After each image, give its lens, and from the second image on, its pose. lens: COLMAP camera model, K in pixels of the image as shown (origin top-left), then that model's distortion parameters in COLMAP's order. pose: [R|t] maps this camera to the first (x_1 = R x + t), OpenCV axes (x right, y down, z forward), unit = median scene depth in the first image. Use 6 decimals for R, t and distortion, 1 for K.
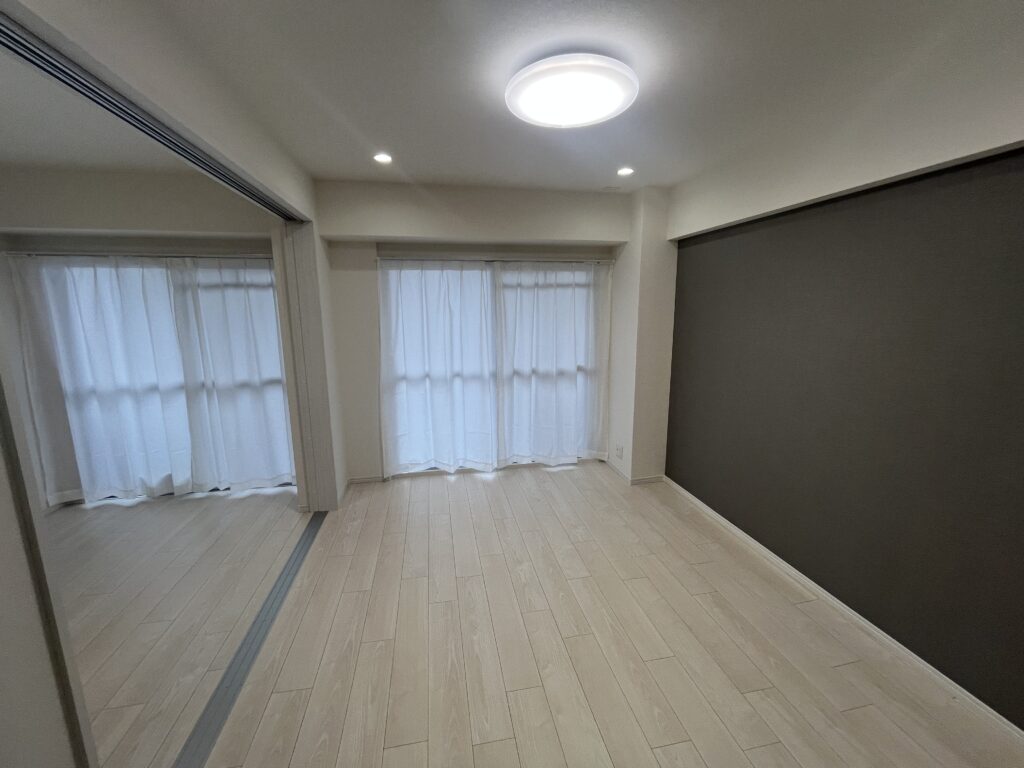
lens RADIAL K [[416.1, 0, 511.4], [0, 416.1, 382.6], [0, 0, 1]] dist [-0.000371, -0.000036]
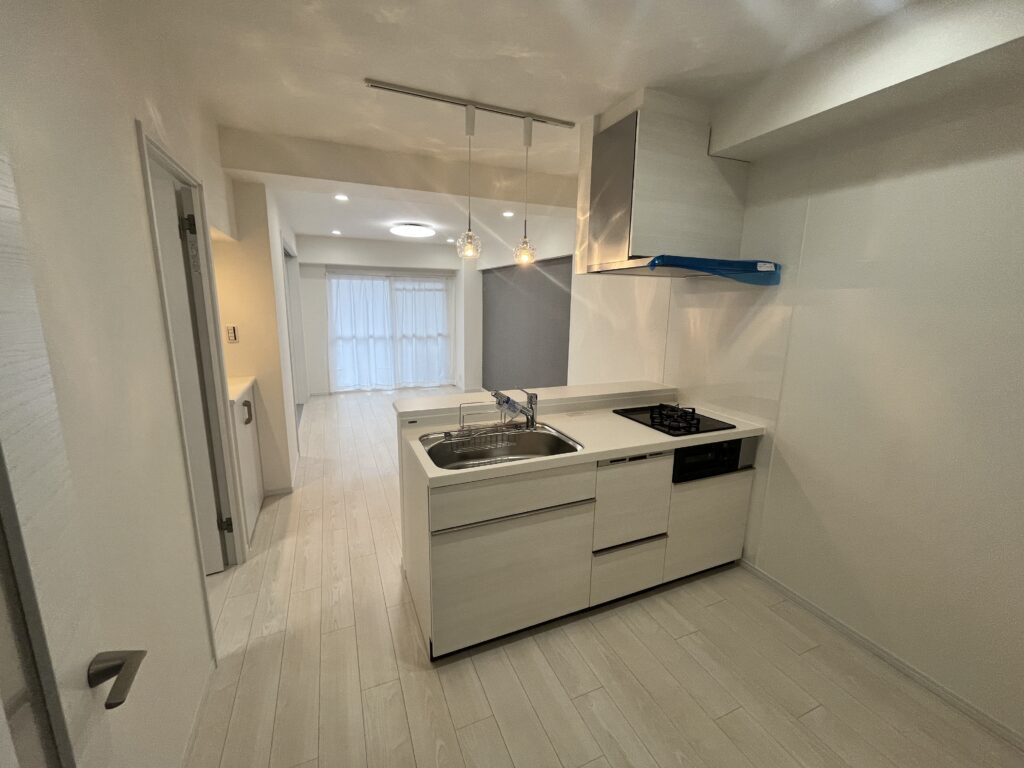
lens RADIAL K [[416.1, 0, 511.5], [0, 416.1, 383.9], [0, 0, 1]] dist [-0.000371, -0.000036]
pose [[0.975230, -0.019290, 0.220351, 0.066287], [0.014491, 0.999622, 0.023372, 0.155615], [-0.220718, -0.019600, 0.975141, -0.934873]]
